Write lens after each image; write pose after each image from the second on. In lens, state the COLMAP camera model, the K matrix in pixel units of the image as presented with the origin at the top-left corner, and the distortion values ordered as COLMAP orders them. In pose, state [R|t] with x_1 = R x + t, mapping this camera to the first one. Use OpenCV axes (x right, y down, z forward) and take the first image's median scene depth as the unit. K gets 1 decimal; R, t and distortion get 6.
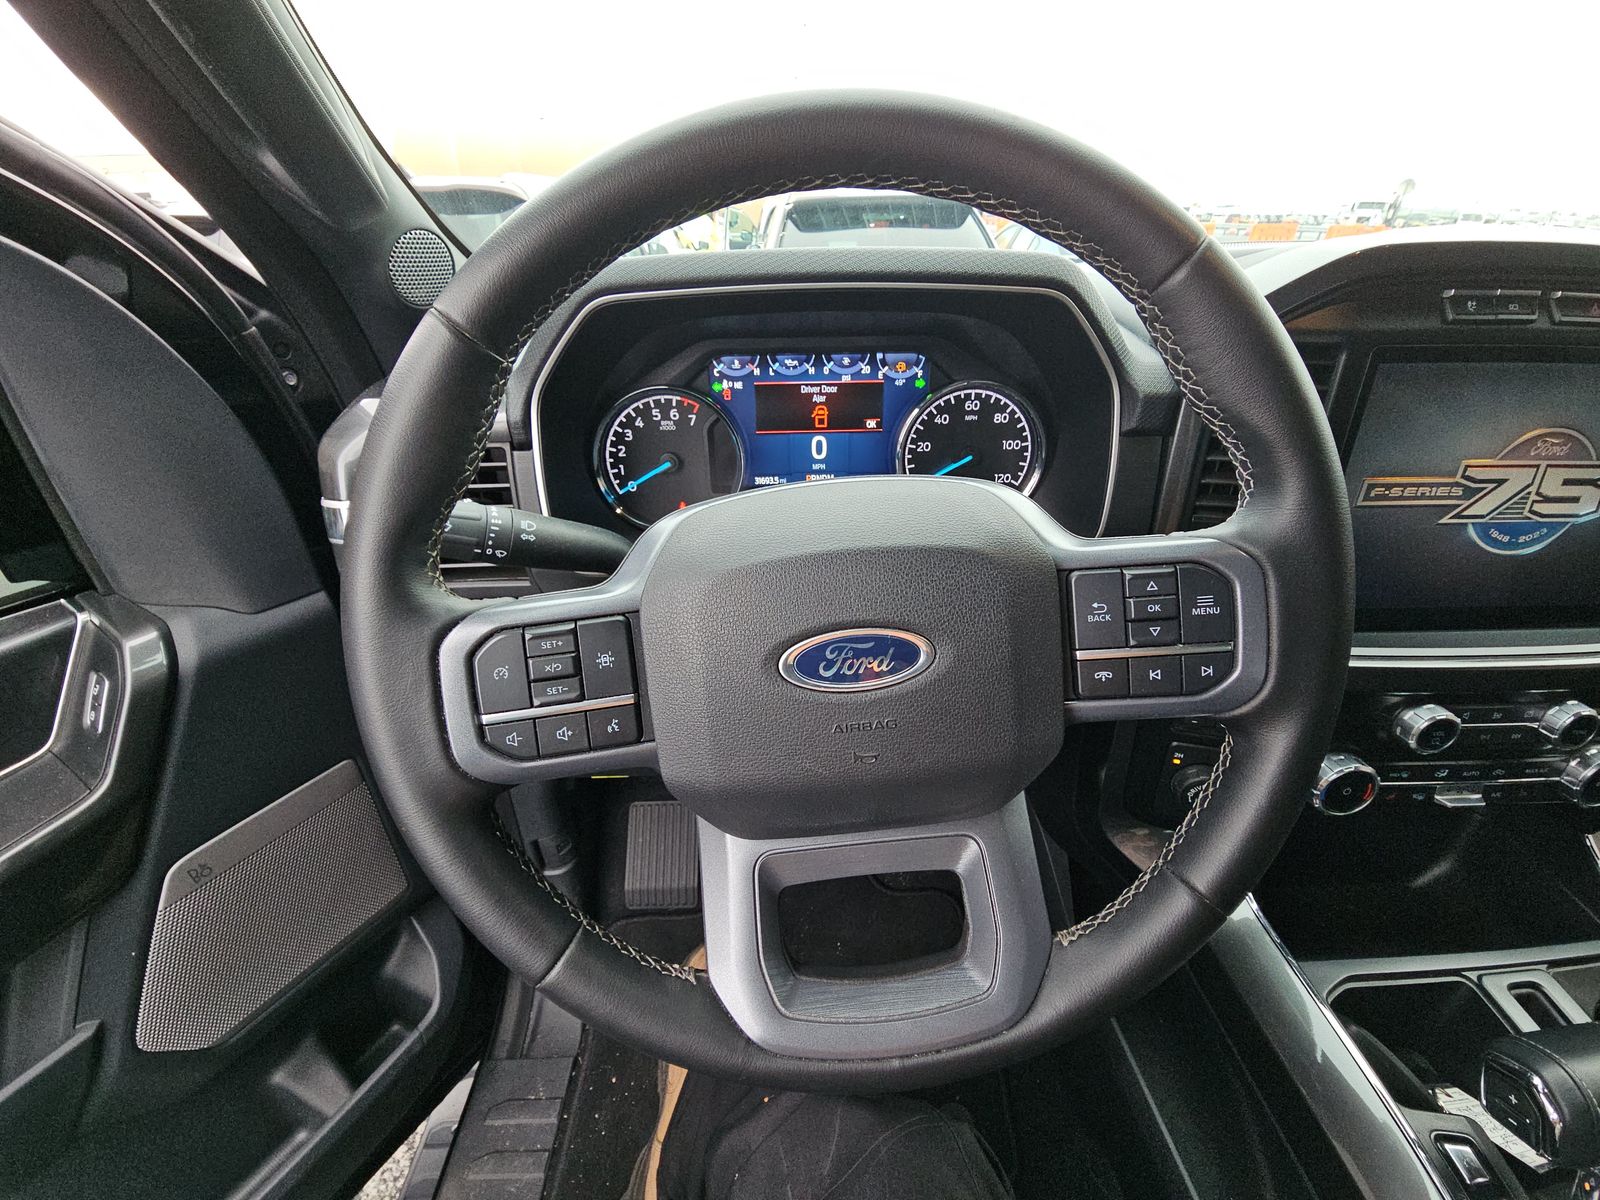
lens RADIAL K [[647.7, 0, 800.0], [0, 647.7, 597.5], [0, 0, 1]] dist [-0.001424, -0.003982]
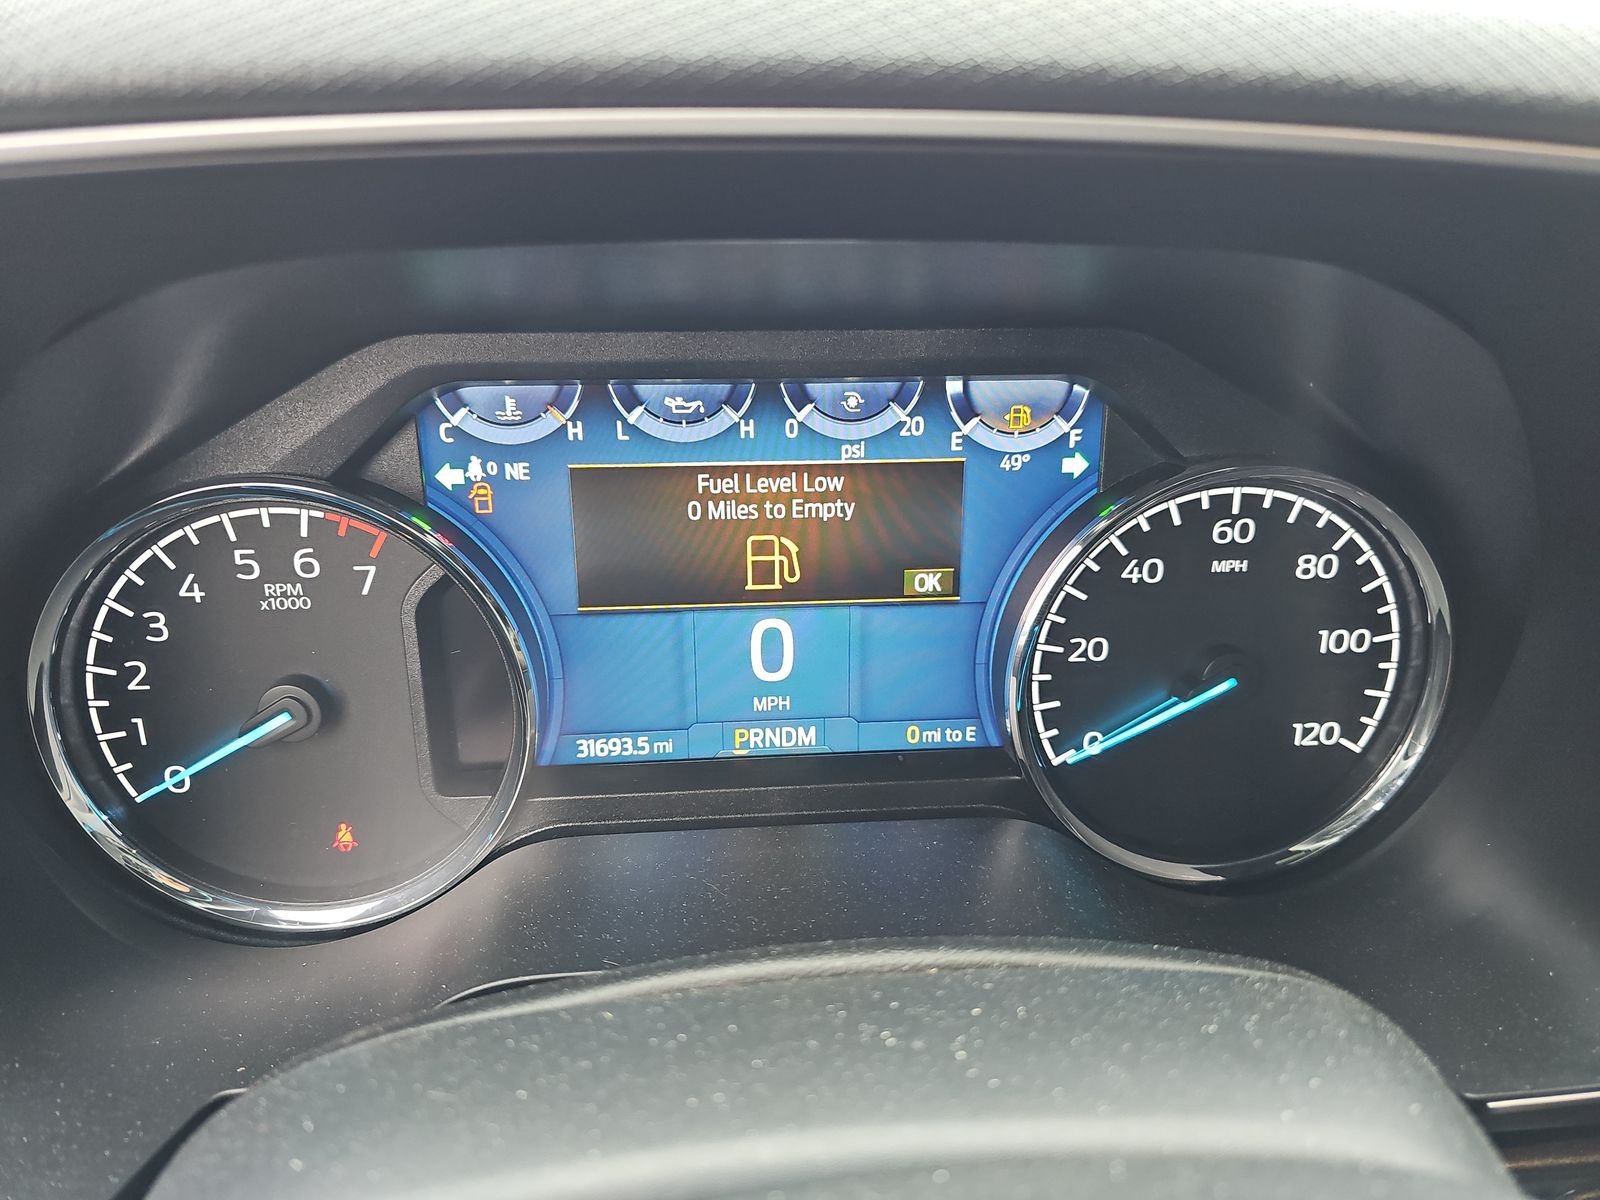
lens RADIAL K [[1006.6, 0, 797.5], [0, 1006.6, 588.0], [0, 0, 1]] dist [0.014825, -0.001097]
pose [[0.998401, -0.006156, 0.056197, 0.014386], [0.013581, 0.991061, -0.132716, -0.202902], [-0.054878, 0.133267, 0.989560, 0.506745]]
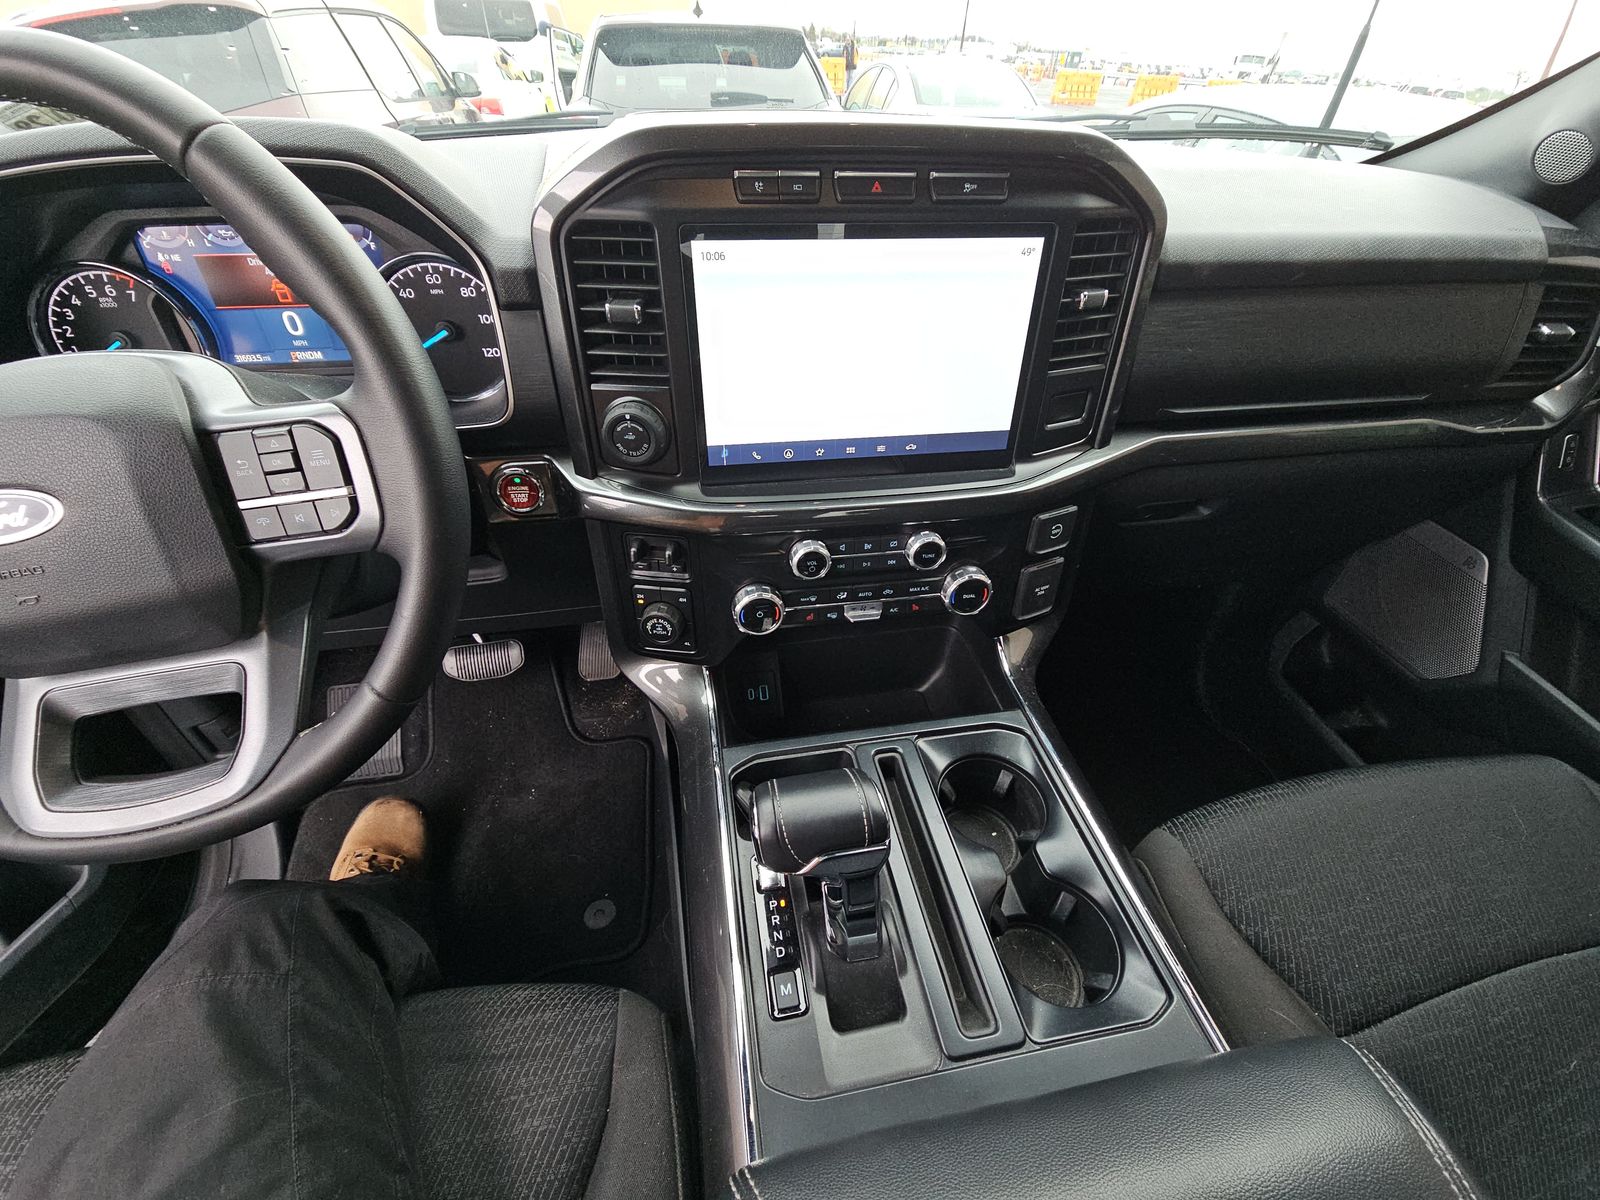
lens RADIAL K [[647.7, 0, 808.4], [0, 647.7, 600.8], [0, 0, 1]] dist [-0.001424, -0.003982]
pose [[0.987357, -0.068767, 0.142819, 0.678113], [0.042083, 0.982383, 0.182079, 0.046446], [-0.152824, -0.173767, 0.972857, -0.188771]]
